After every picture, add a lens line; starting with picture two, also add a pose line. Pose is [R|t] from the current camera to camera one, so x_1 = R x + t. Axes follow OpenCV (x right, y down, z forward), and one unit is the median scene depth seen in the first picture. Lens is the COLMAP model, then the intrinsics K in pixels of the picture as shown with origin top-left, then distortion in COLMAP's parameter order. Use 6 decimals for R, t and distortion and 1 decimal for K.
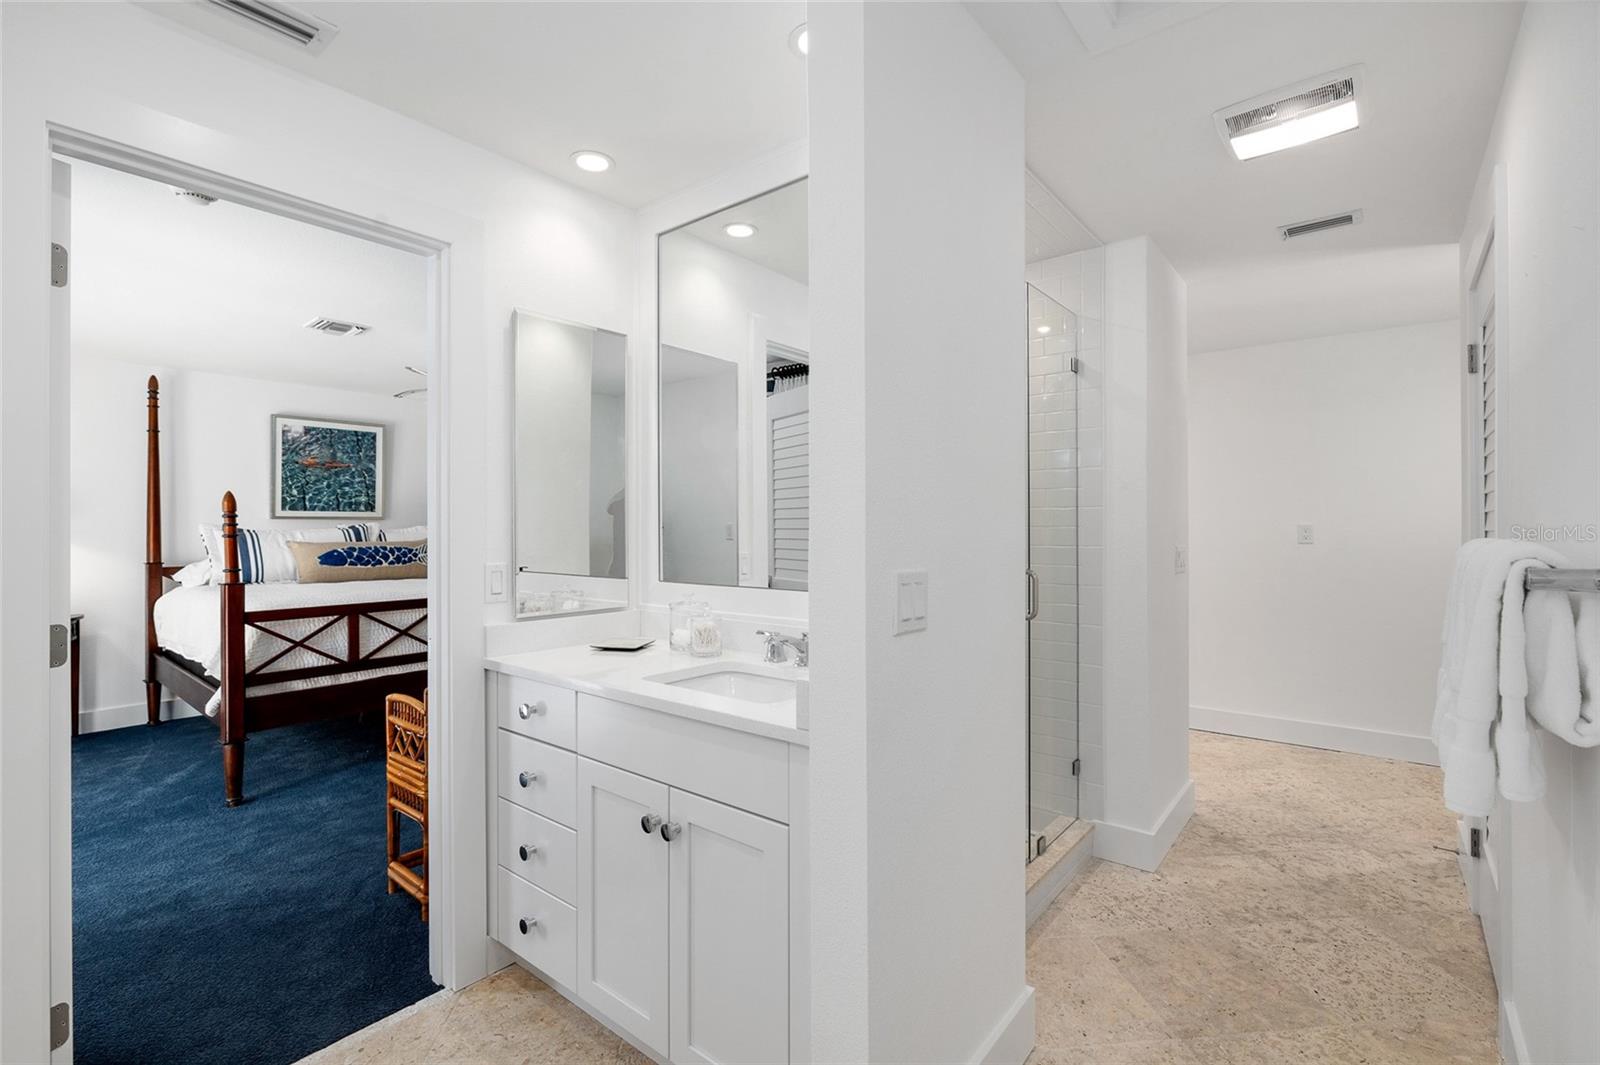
lens RADIAL K [[720.7, 0, 800.0], [0, 720.7, 532.5], [0, 0, 1]] dist [-0.011956, 0.000260]
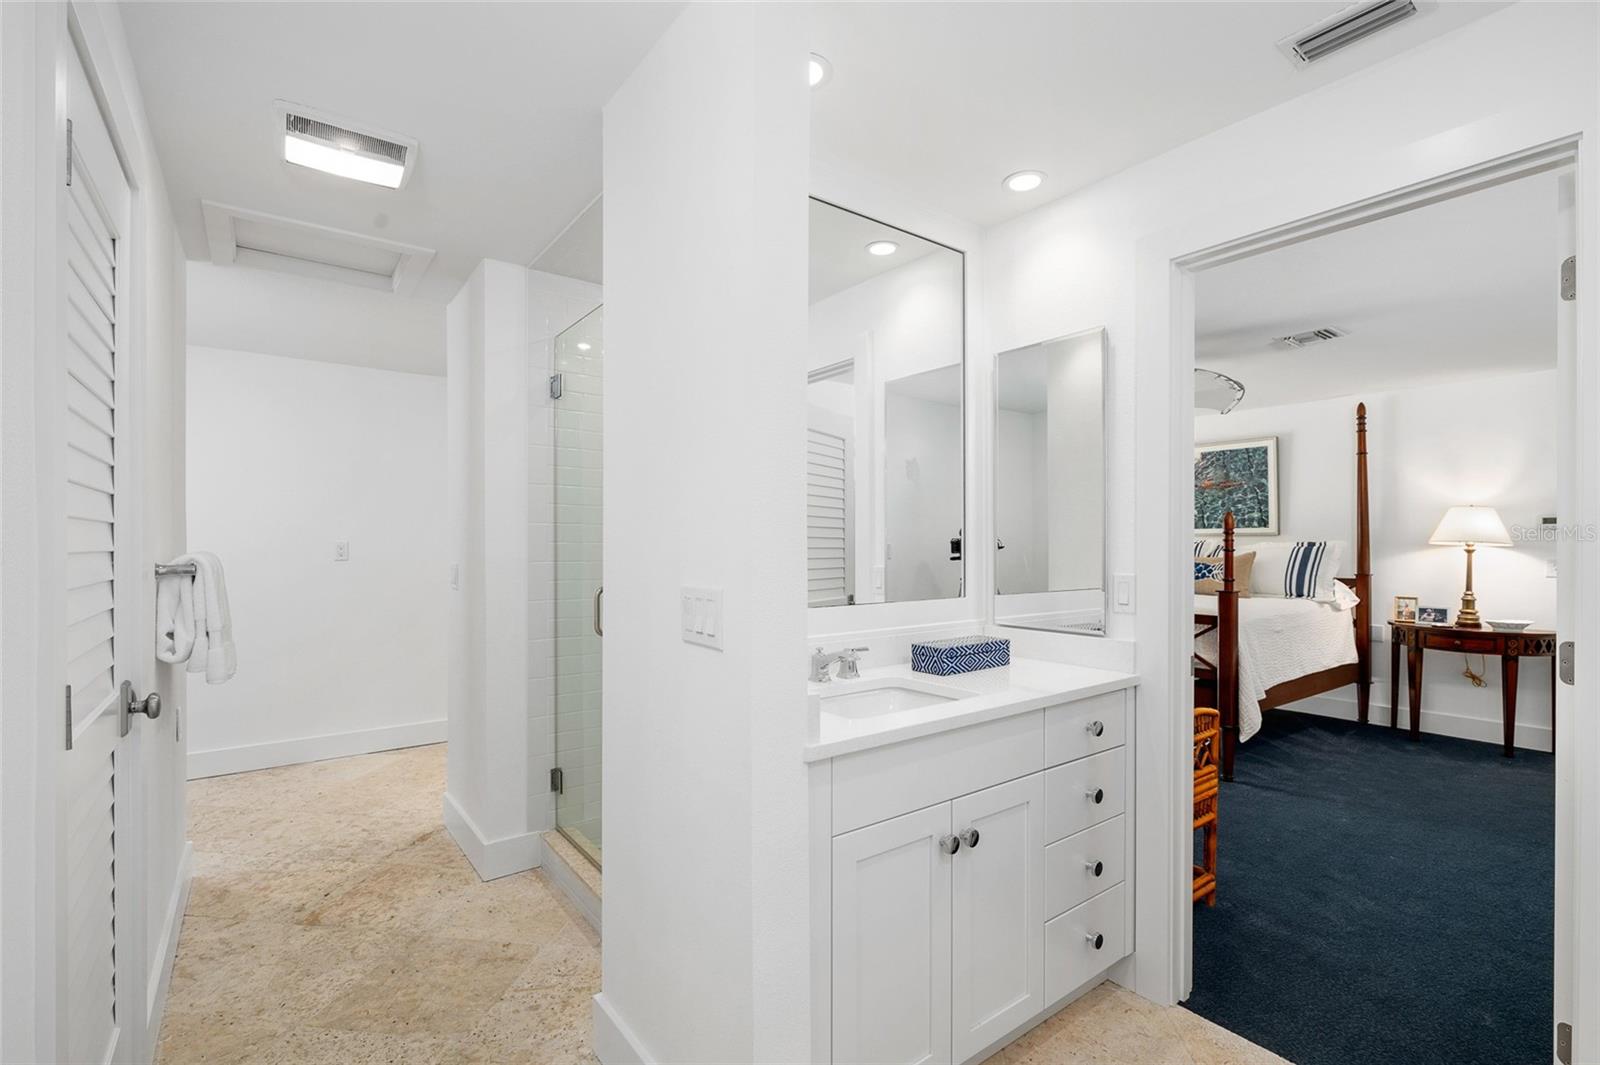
lens RADIAL K [[720.7, 0, 800.0], [0, 720.7, 532.5], [0, 0, 1]] dist [-0.011956, 0.000260]
pose [[-0.240531, -0.013449, -0.970548, 0.532300], [-0.006202, 0.999905, -0.012319, -0.006065], [0.970622, 0.003057, -0.240592, 0.645725]]
